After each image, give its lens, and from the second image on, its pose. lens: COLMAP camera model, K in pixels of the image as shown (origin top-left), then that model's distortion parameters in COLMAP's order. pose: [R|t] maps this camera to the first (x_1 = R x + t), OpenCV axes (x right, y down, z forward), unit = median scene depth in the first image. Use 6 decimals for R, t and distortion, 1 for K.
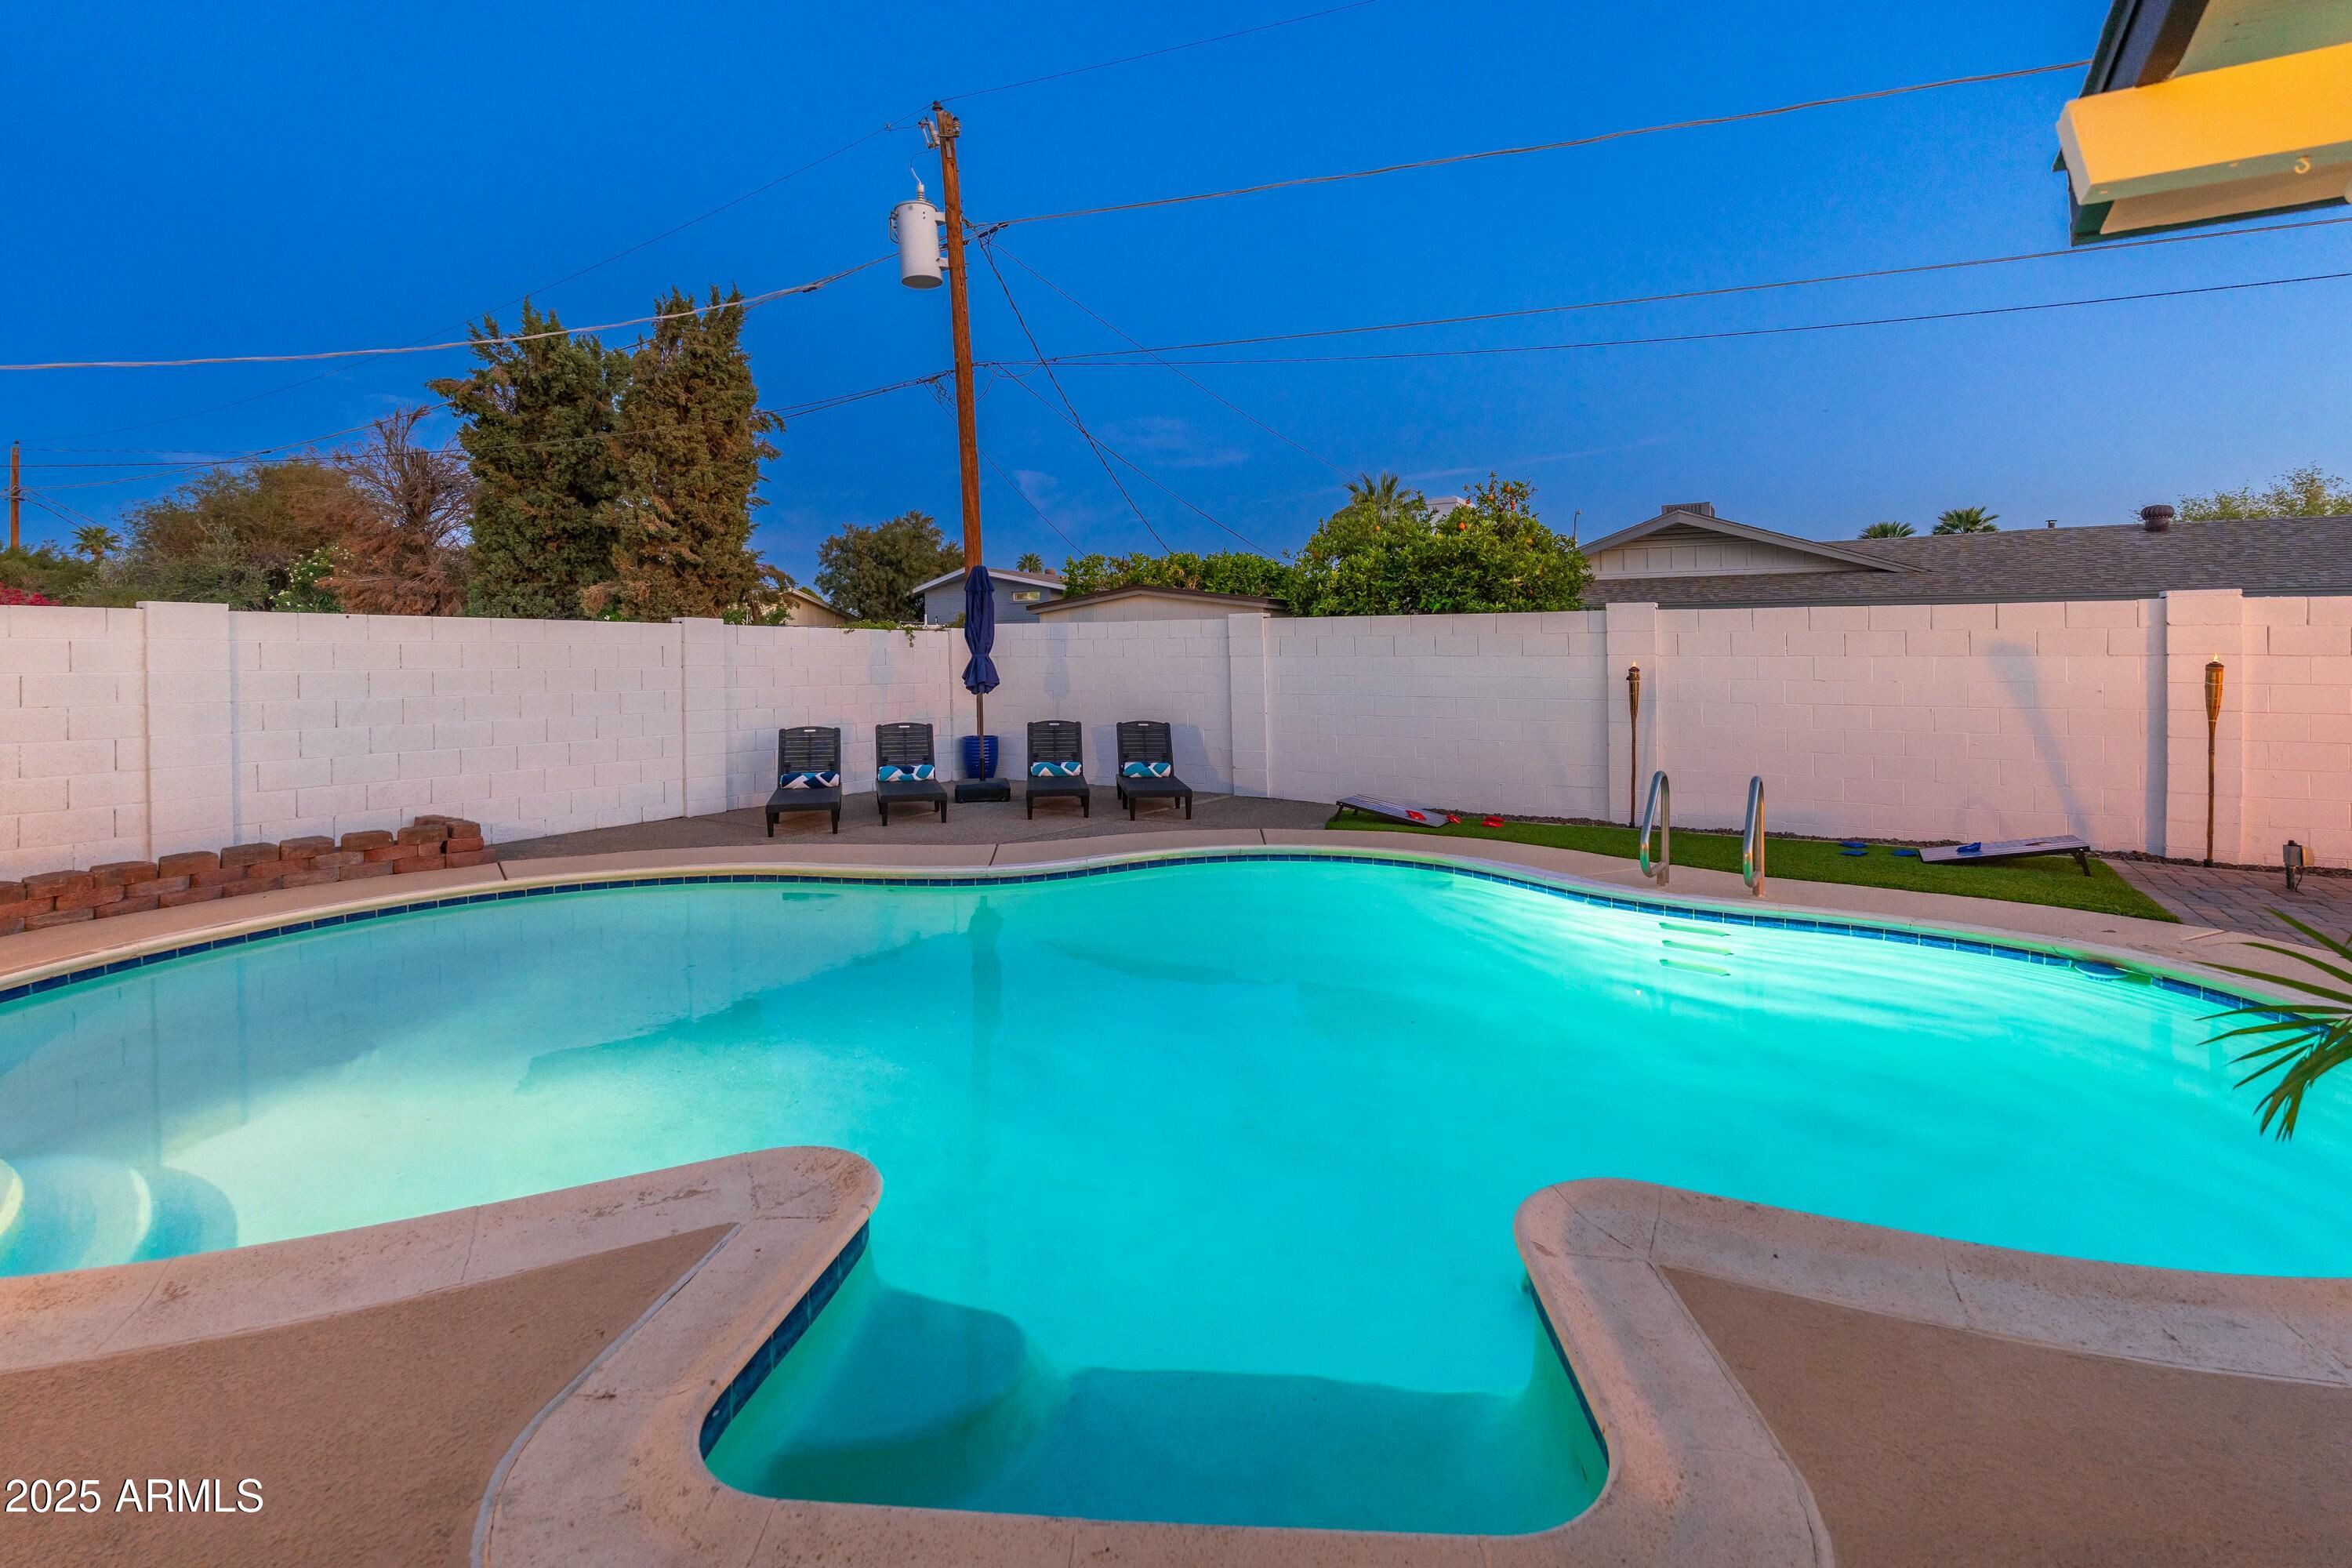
lens RADIAL K [[1053.6, 0, 1195.2], [0, 1053.6, 652.7], [0, 0, 1]] dist [-0.004629, -0.000113]
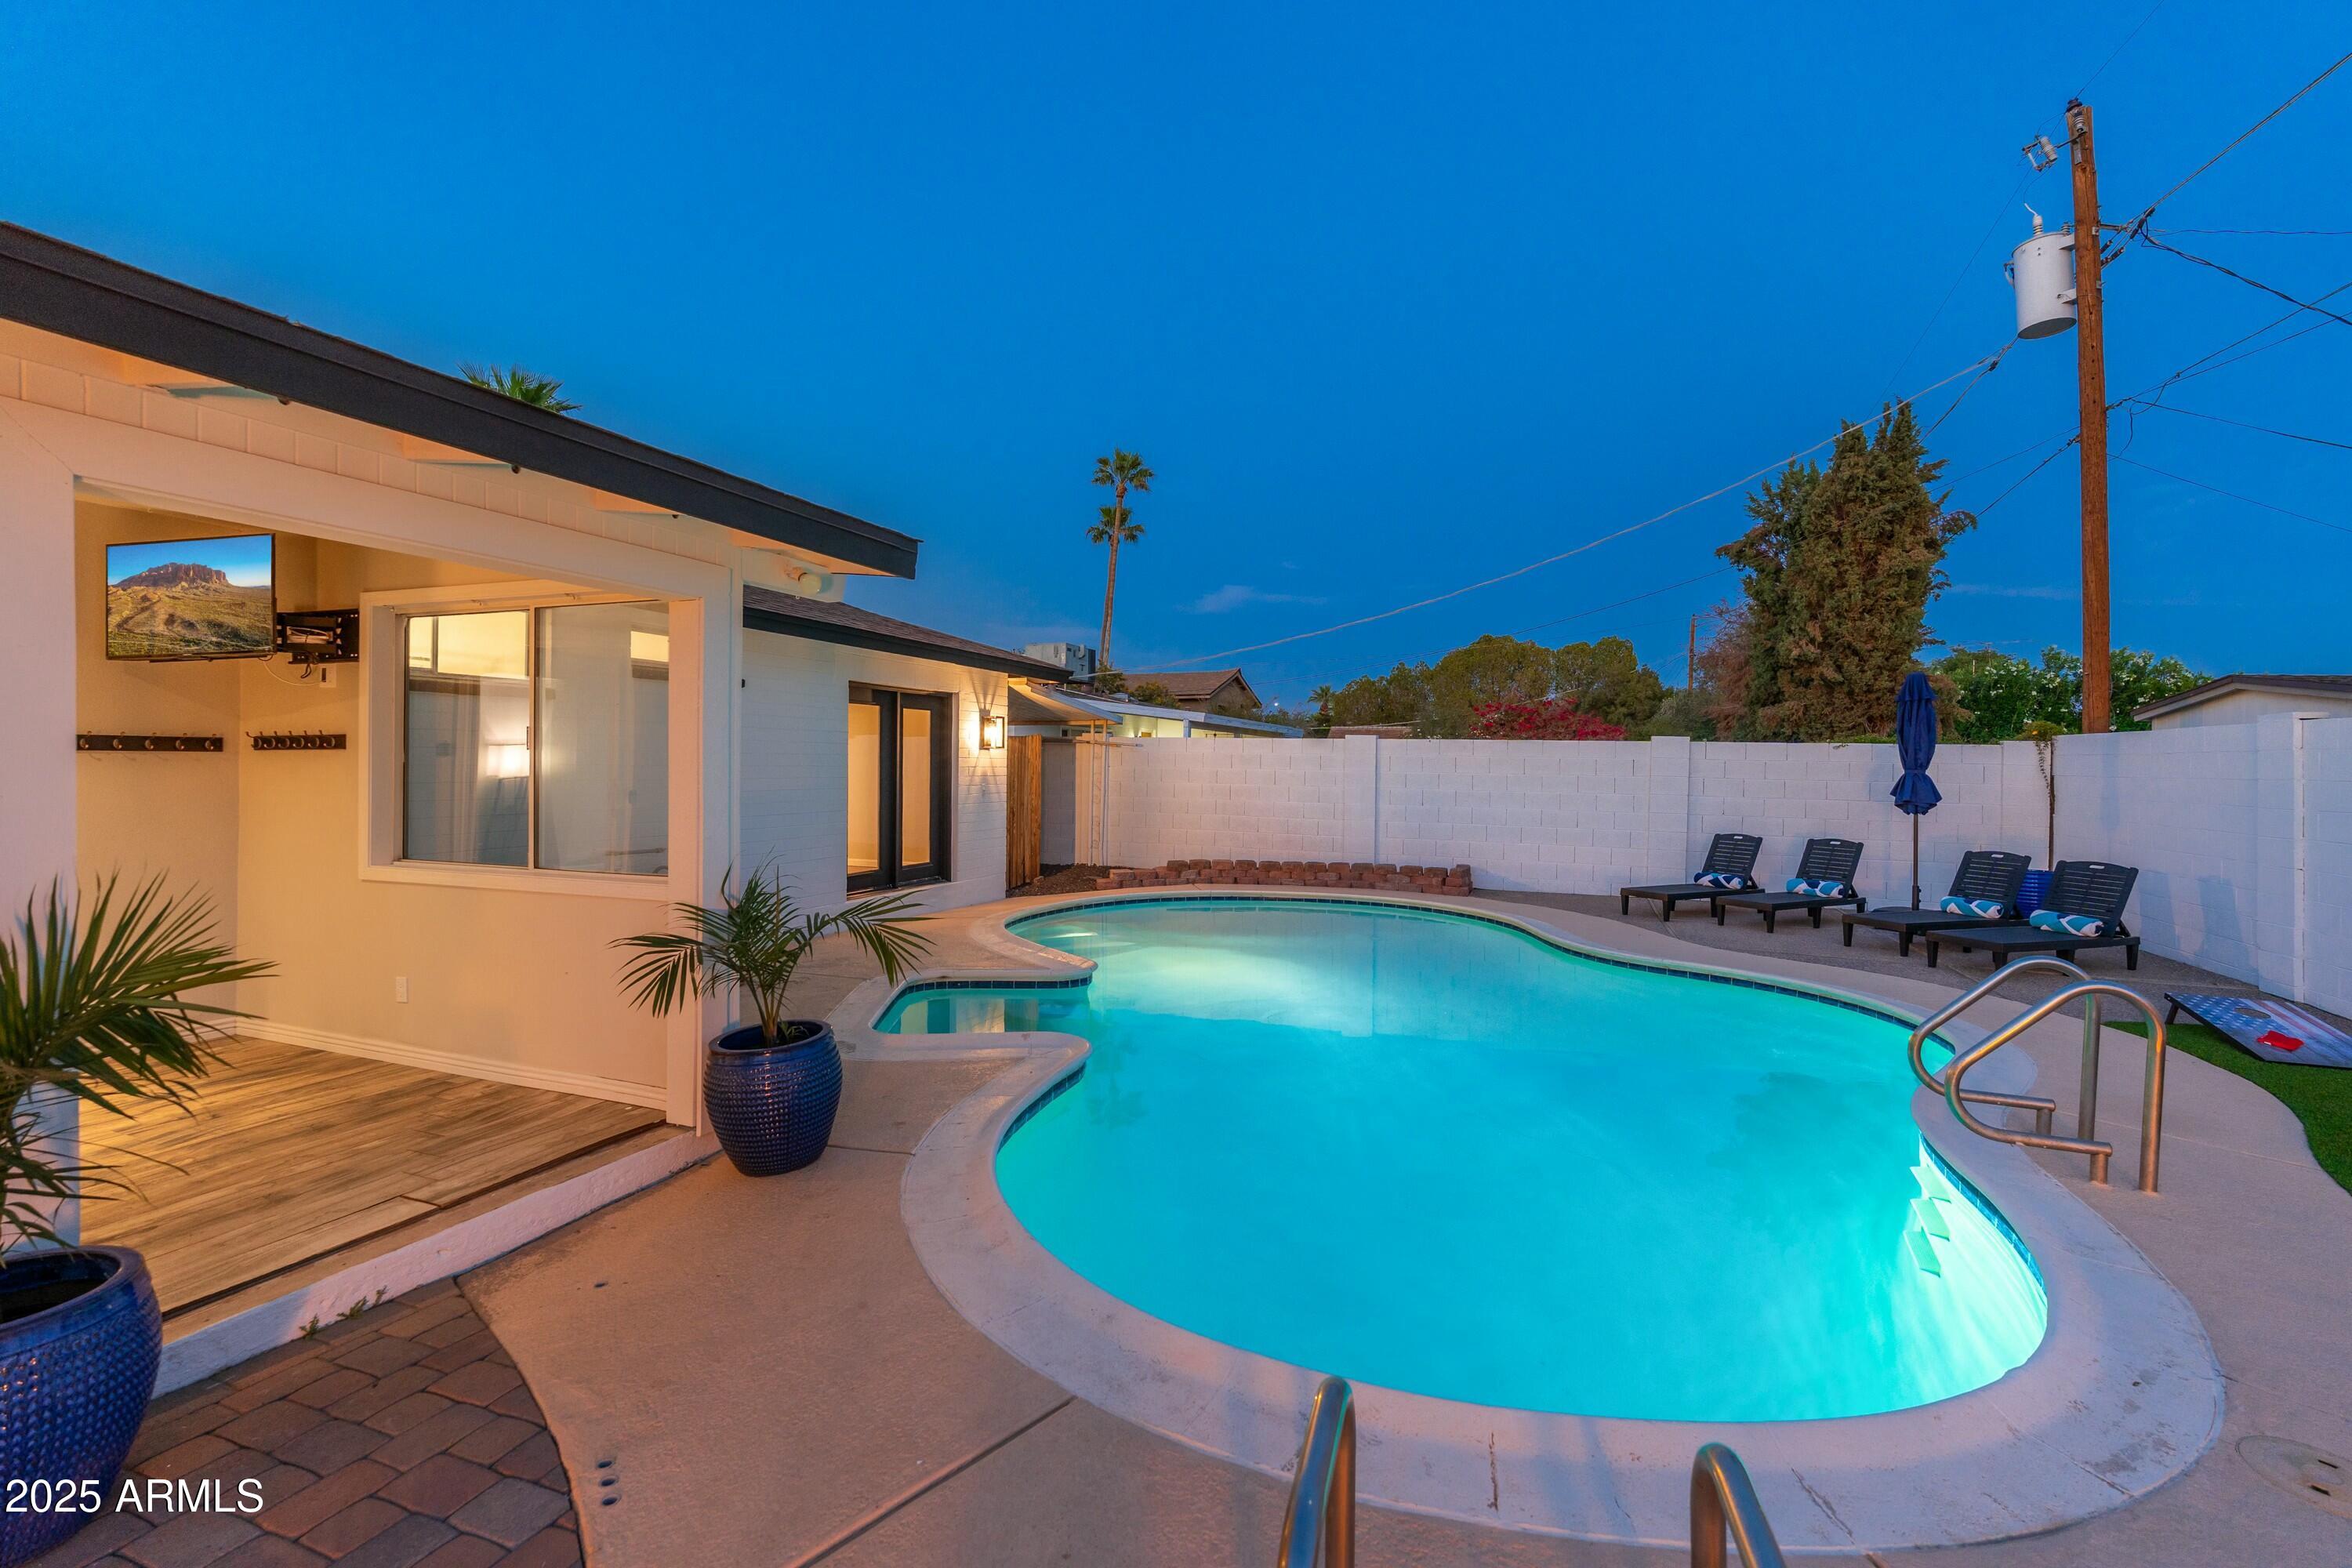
lens RADIAL K [[1053.6, 0, 1172.2], [0, 1053.6, 782.7], [0, 0, 1]] dist [-0.004629, -0.000113]
pose [[0.170176, 0.026549, -0.985056, 0.519739], [-0.013790, 0.999603, 0.024559, -0.001095], [0.985317, 0.009405, 0.170475, 0.197612]]
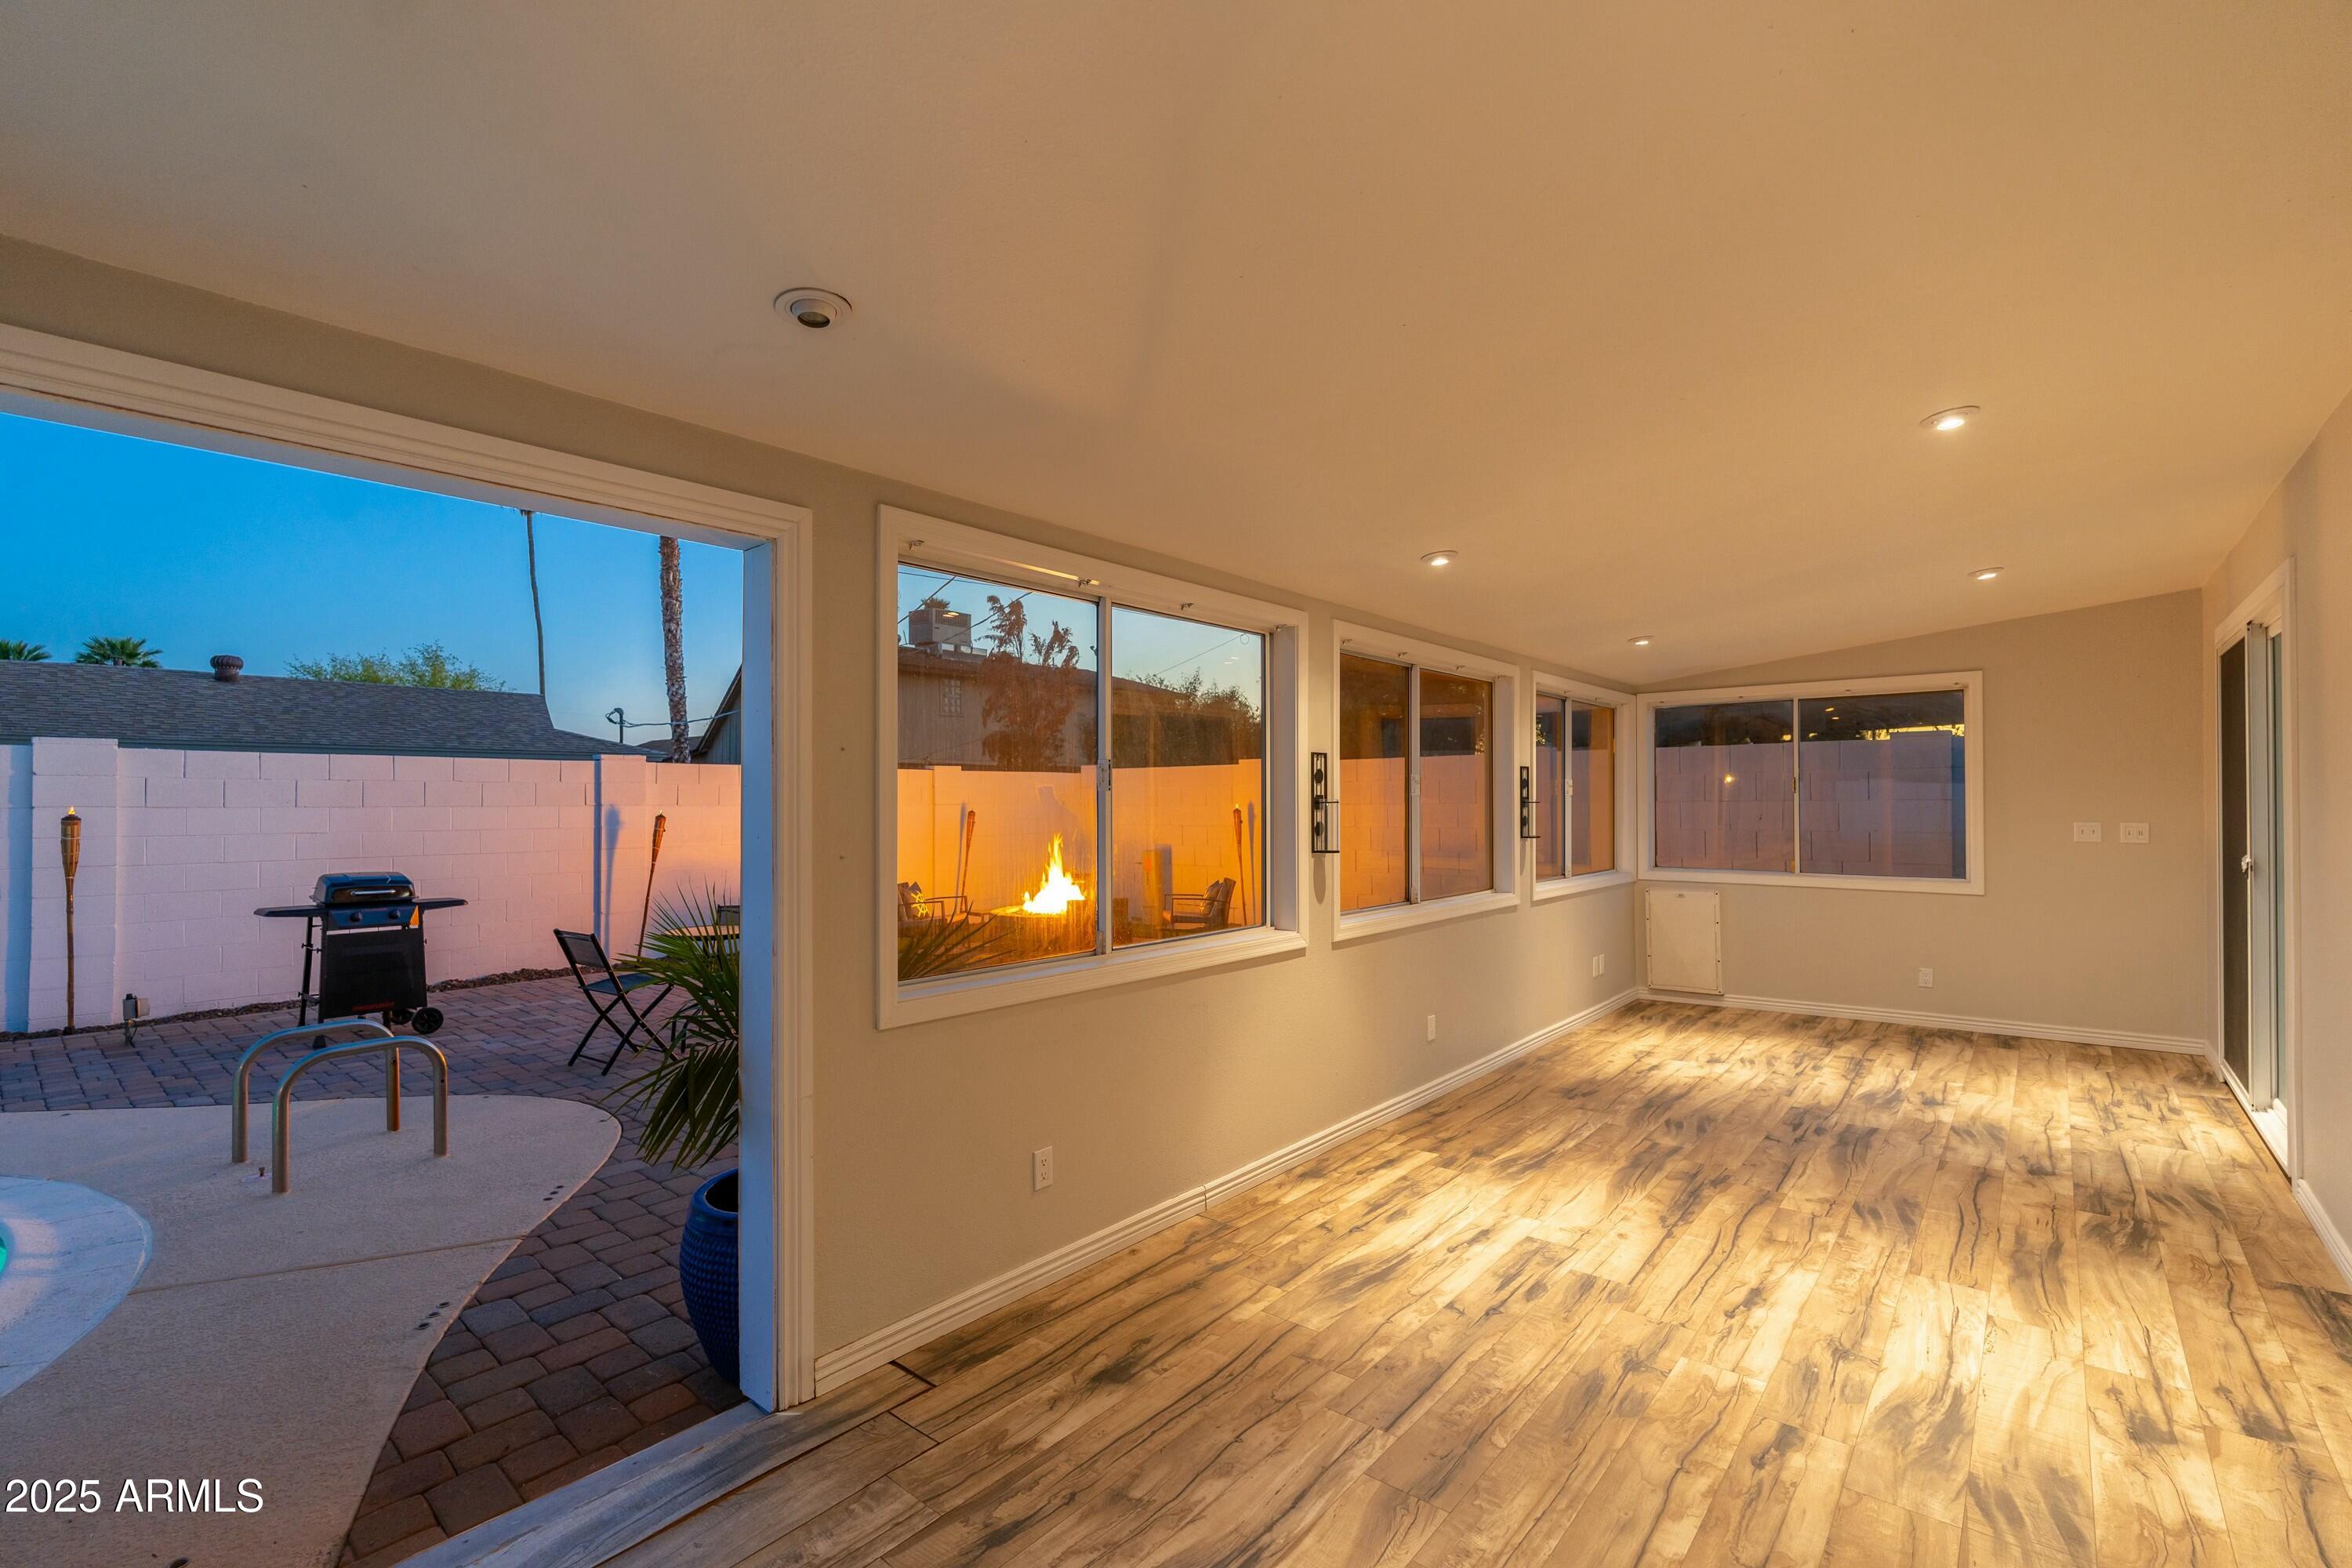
lens RADIAL K [[1053.6, 0, 1179.4], [0, 1053.6, 786.3], [0, 0, 1]] dist [-0.004629, -0.000113]
pose [[0.176268, 0.012424, 0.984264, 0.124453], [0.002403, 0.999912, -0.013052, -0.001394], [-0.984339, 0.004666, 0.176223, -0.079350]]
